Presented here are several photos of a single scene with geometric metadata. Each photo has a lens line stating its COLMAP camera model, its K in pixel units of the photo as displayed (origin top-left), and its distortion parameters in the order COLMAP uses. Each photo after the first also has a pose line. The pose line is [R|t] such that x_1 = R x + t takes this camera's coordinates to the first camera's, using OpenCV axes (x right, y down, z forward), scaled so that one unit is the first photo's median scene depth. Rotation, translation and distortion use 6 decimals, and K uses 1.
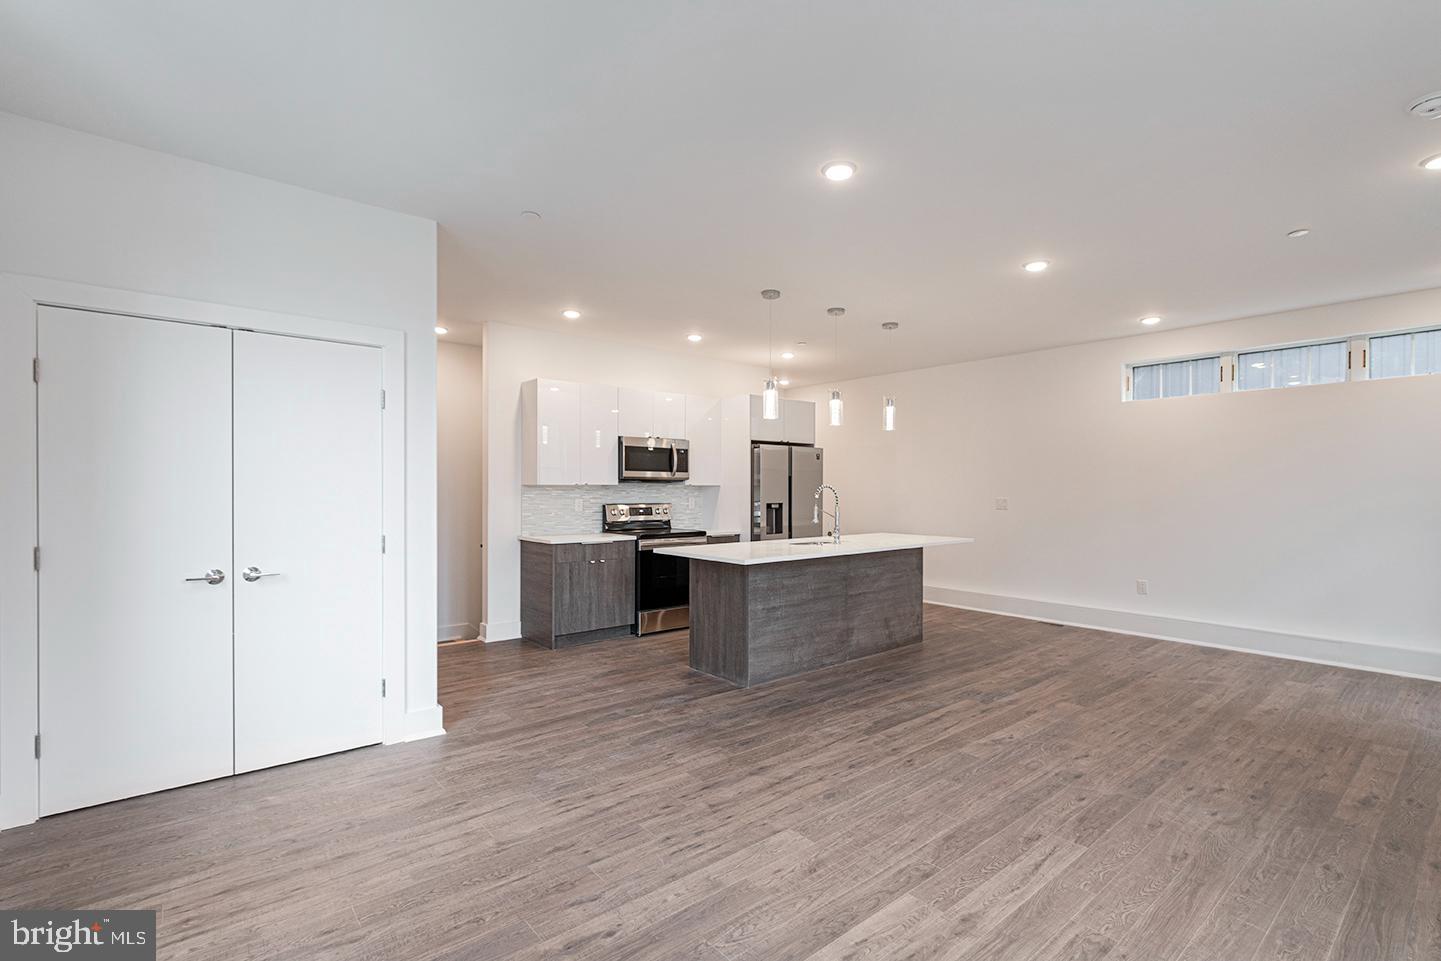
lens RADIAL K [[652.7, 0, 720.5], [0, 652.7, 480.5], [0, 0, 1]] dist [0.001720, -0.005567]
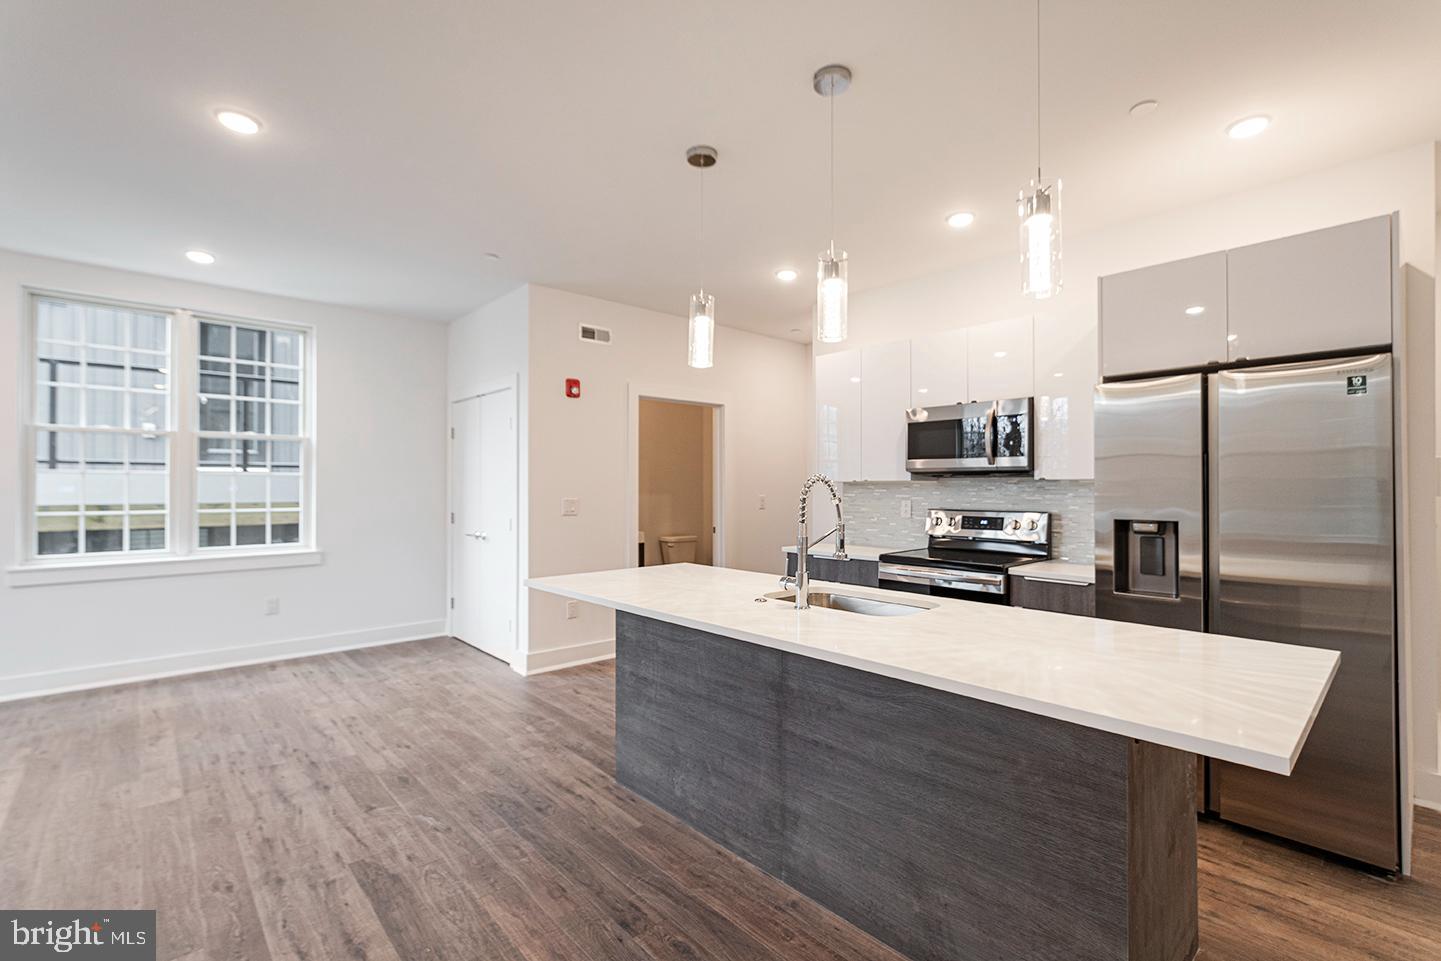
lens RADIAL K [[652.7, 0, 720.5], [0, 652.7, 480.5], [0, 0, 1]] dist [0.001720, -0.005567]
pose [[0.045265, -0.014673, -0.998867, 0.795359], [0.010381, 0.999845, -0.014217, 0.021847], [0.998921, -0.009725, 0.045411, 1.193443]]
